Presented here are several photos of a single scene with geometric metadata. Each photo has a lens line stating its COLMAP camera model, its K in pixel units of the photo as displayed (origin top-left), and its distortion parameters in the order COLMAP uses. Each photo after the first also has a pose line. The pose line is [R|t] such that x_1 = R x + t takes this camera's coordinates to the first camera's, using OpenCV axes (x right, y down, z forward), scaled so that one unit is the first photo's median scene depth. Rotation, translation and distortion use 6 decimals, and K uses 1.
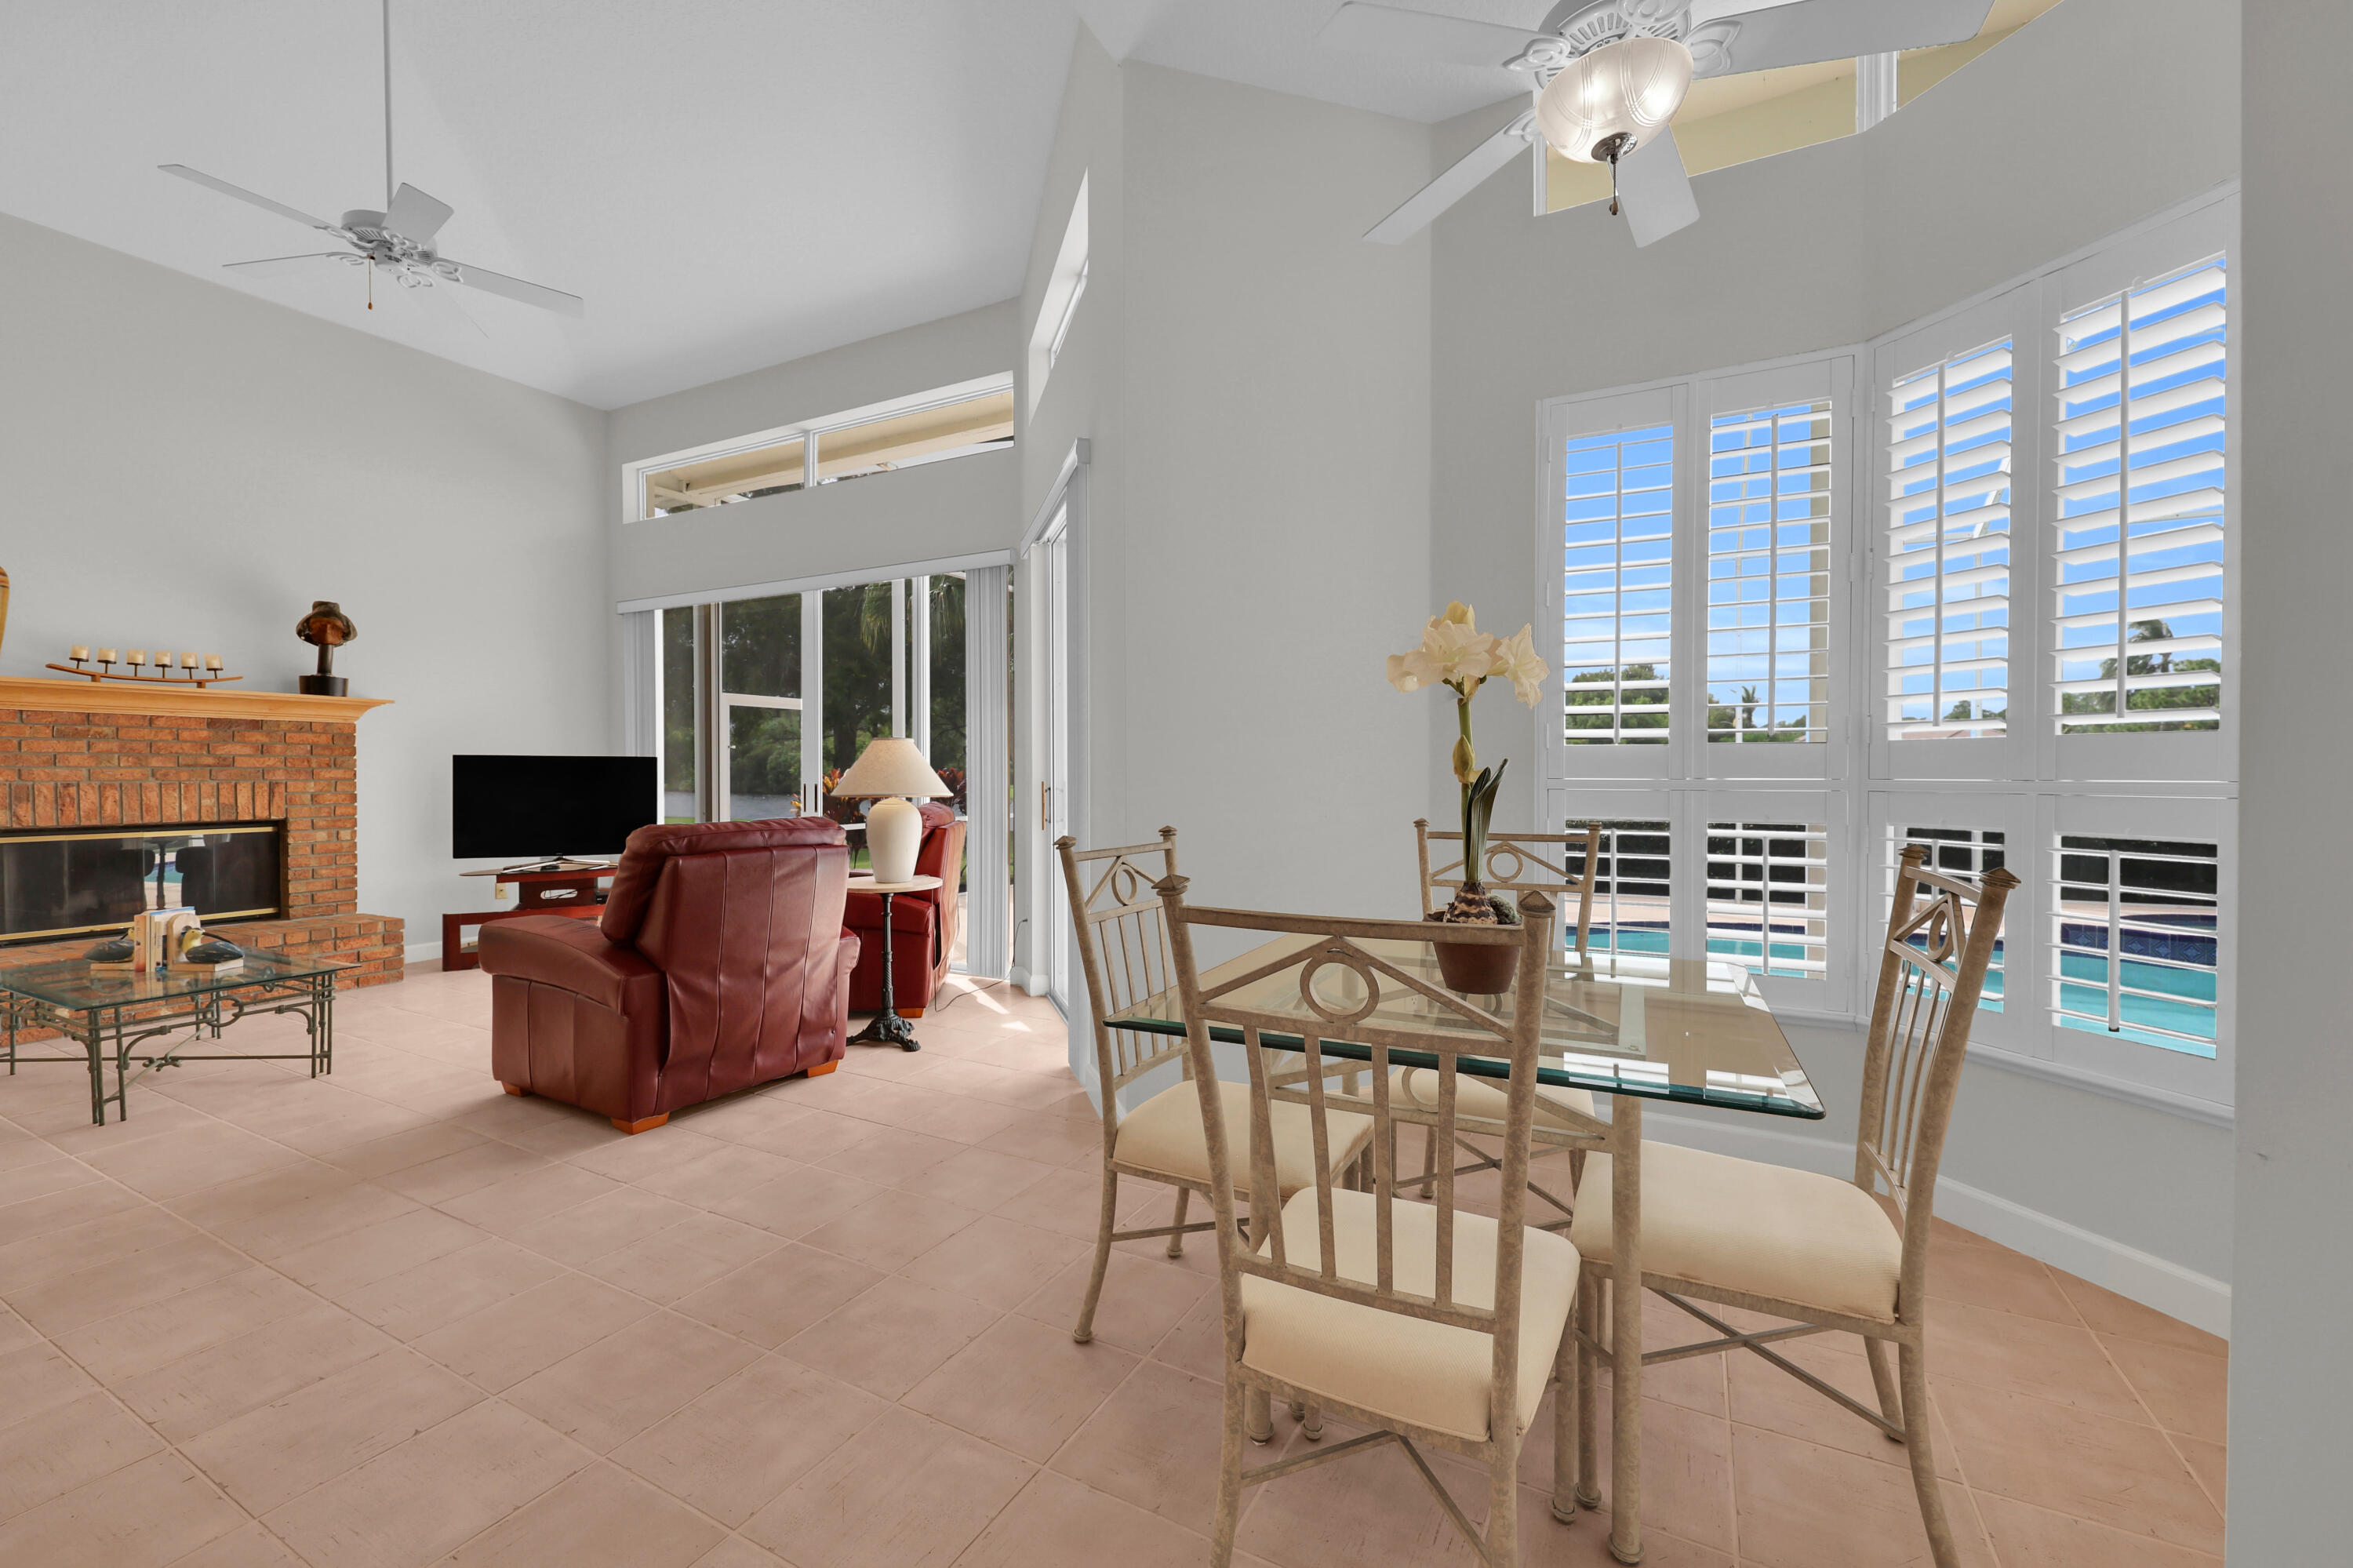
lens RADIAL K [[943.5, 0, 1176.5], [0, 943.5, 784.0], [0, 0, 1]] dist [-0.002922, 0.000178]
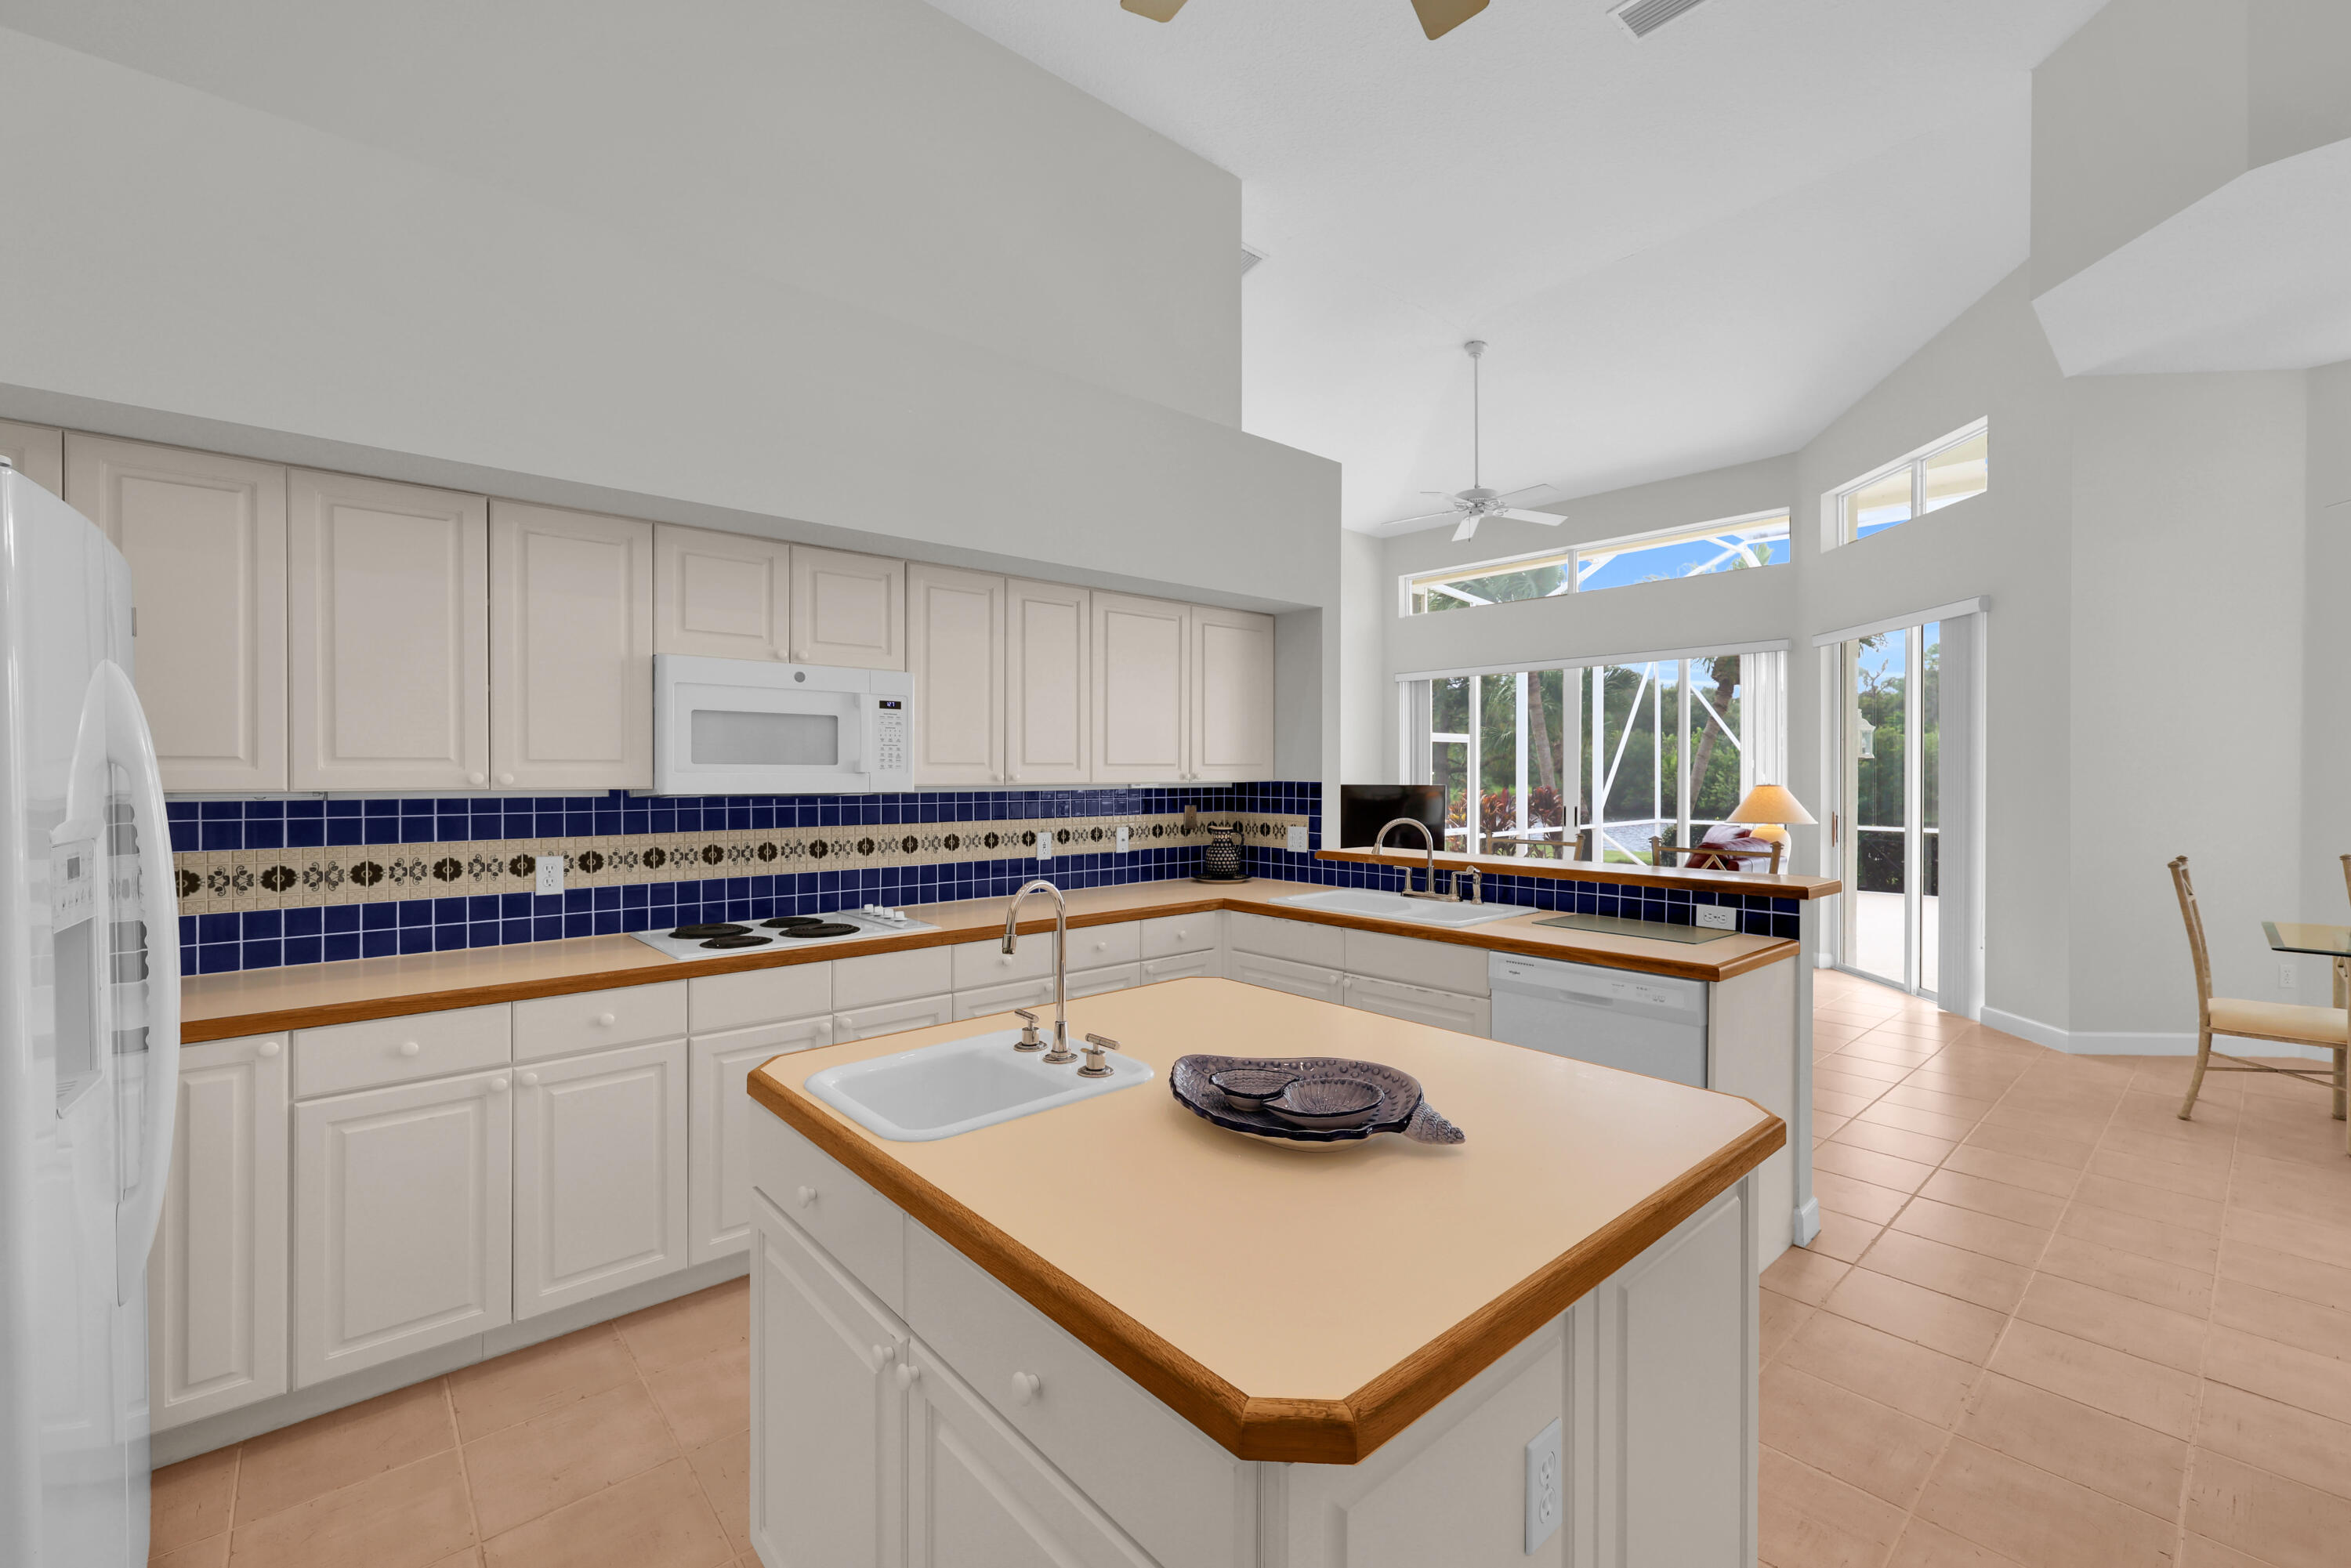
lens RADIAL K [[966.6, 0, 1175.5], [0, 966.6, 784.0], [0, 0, 1]] dist [0.002331, -0.000554]
pose [[0.927276, 0.026248, -0.373457, -0.477140], [-0.025097, 0.999653, 0.007944, -0.041311], [0.373537, 0.002006, 0.927613, -0.633885]]
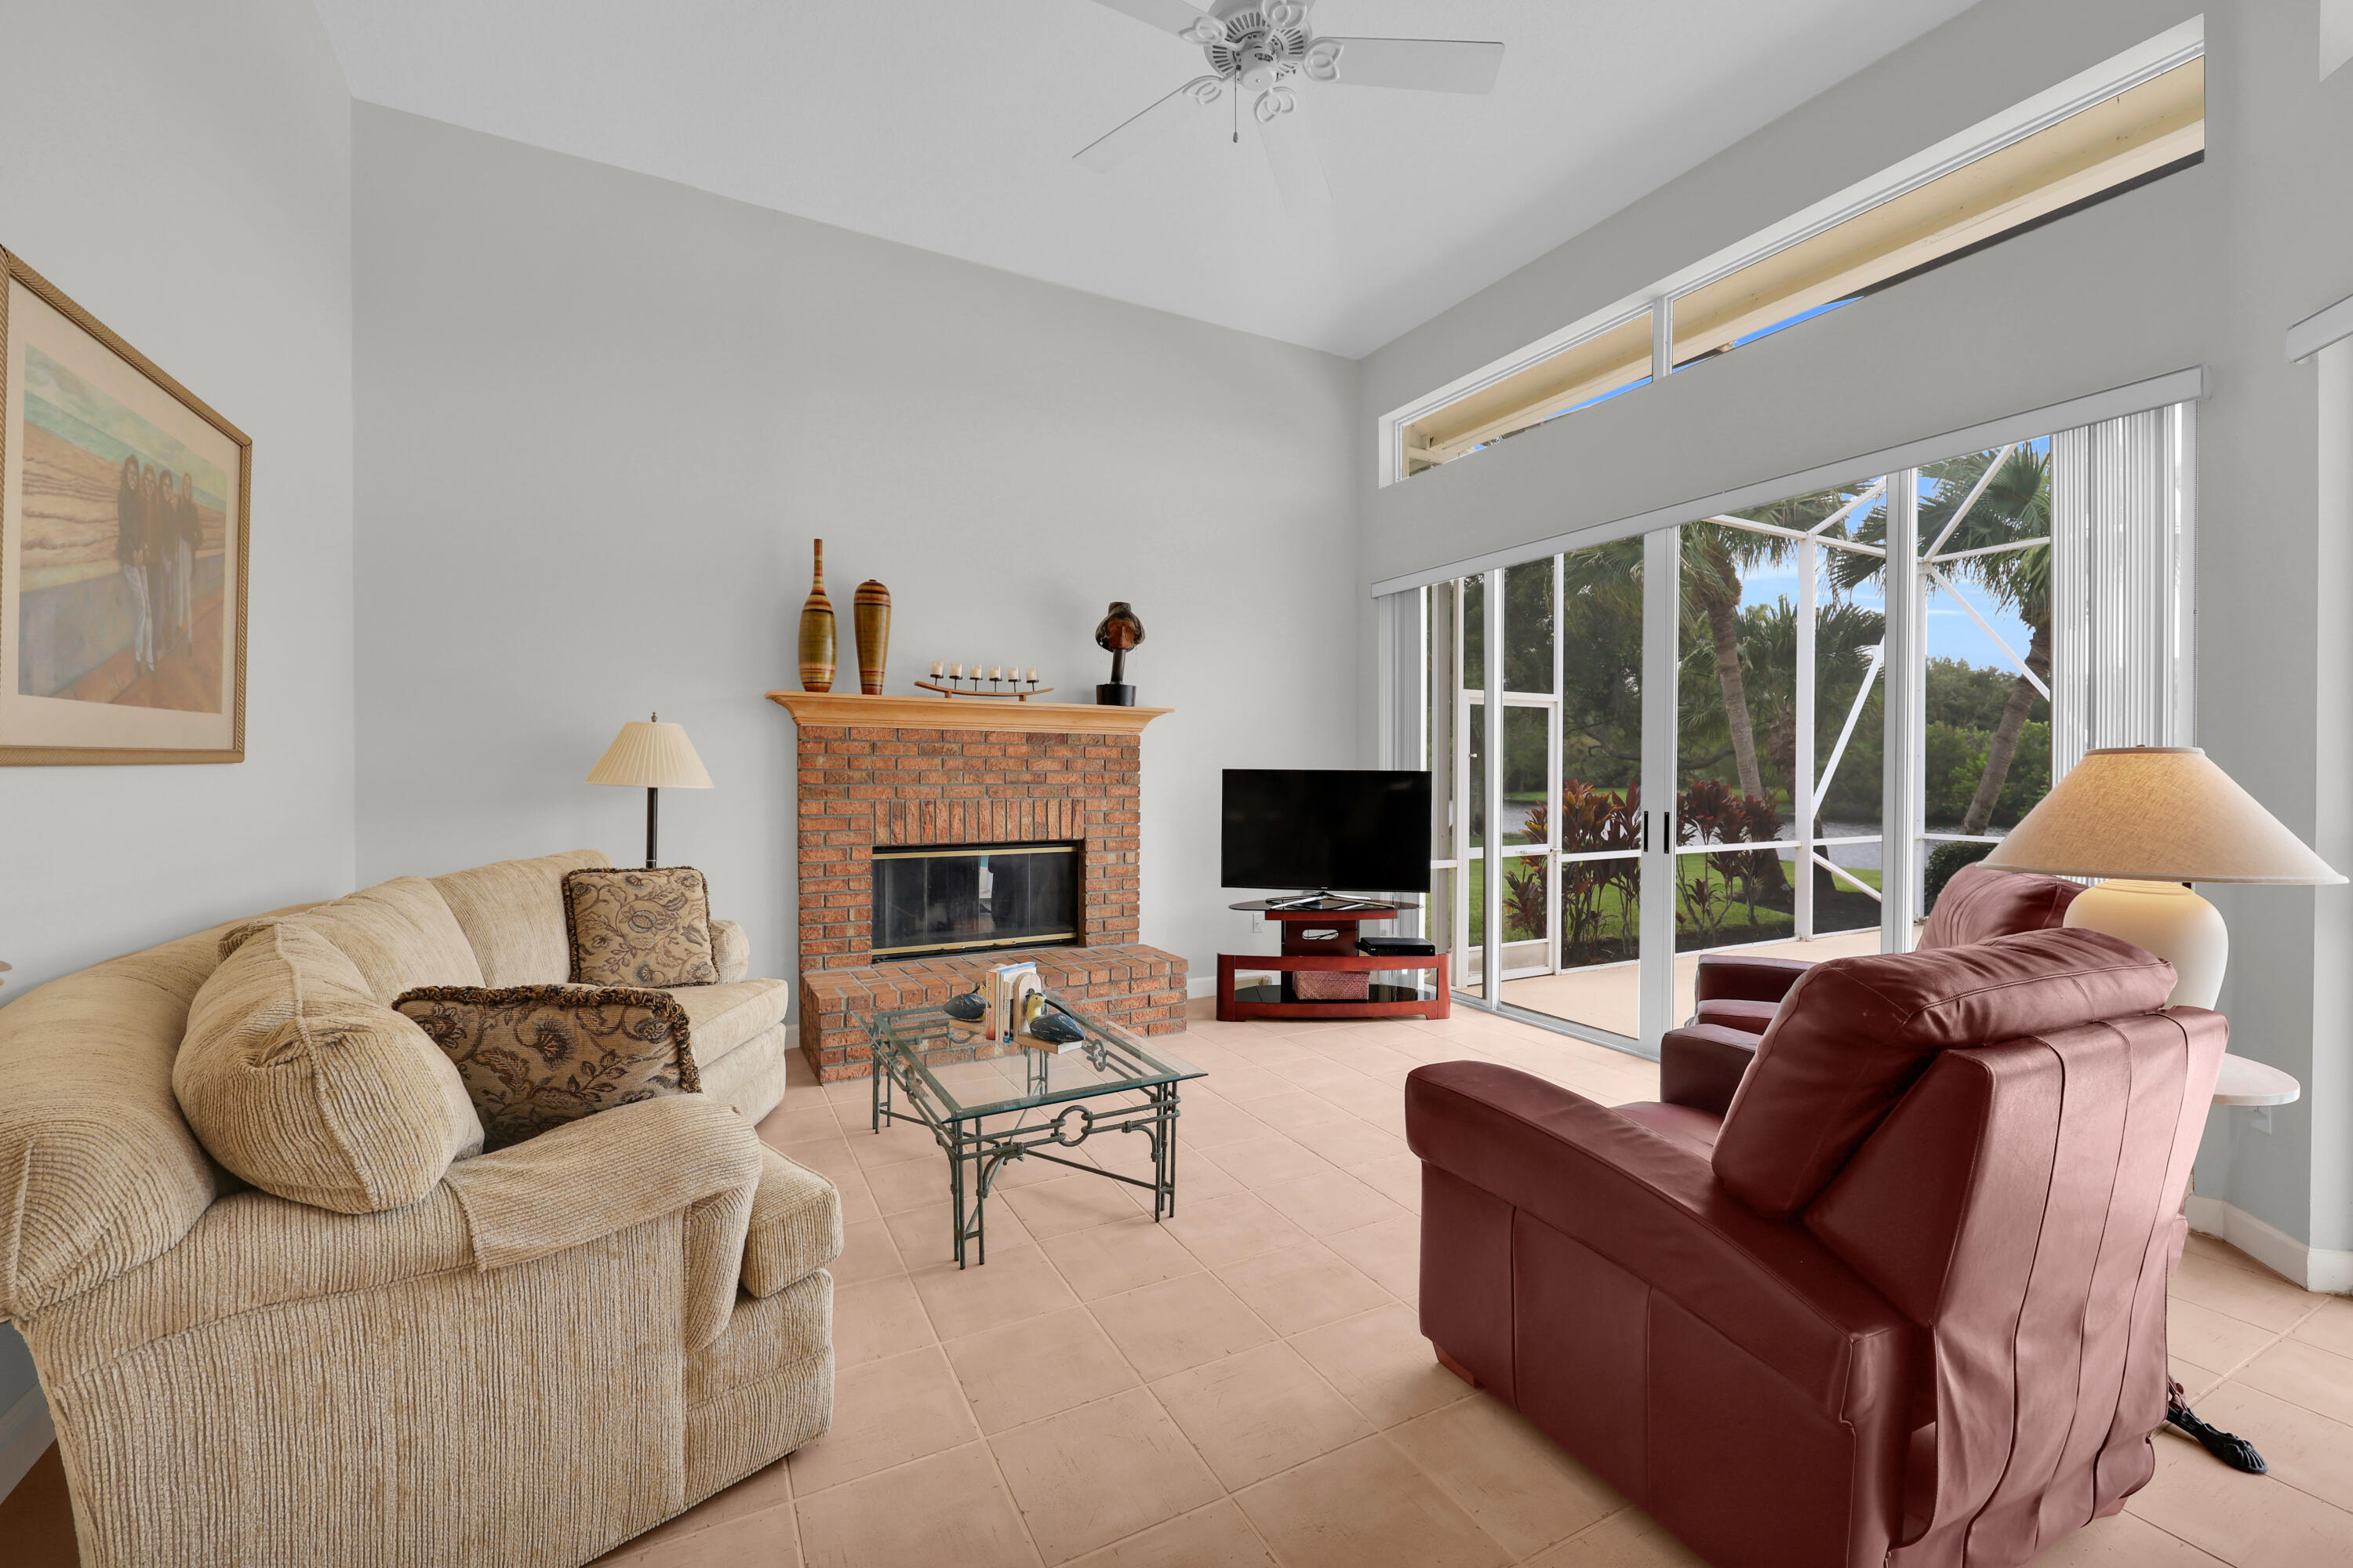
lens RADIAL K [[967.5, 0, 1176.5], [0, 967.5, 784.0], [0, 0, 1]] dist [0.002331, -0.000554]
pose [[0.822017, 0.009865, -0.569378, -0.331529], [-0.011269, 0.999936, 0.001055, -0.019979], [0.569351, 0.005549, 0.822075, 0.268048]]
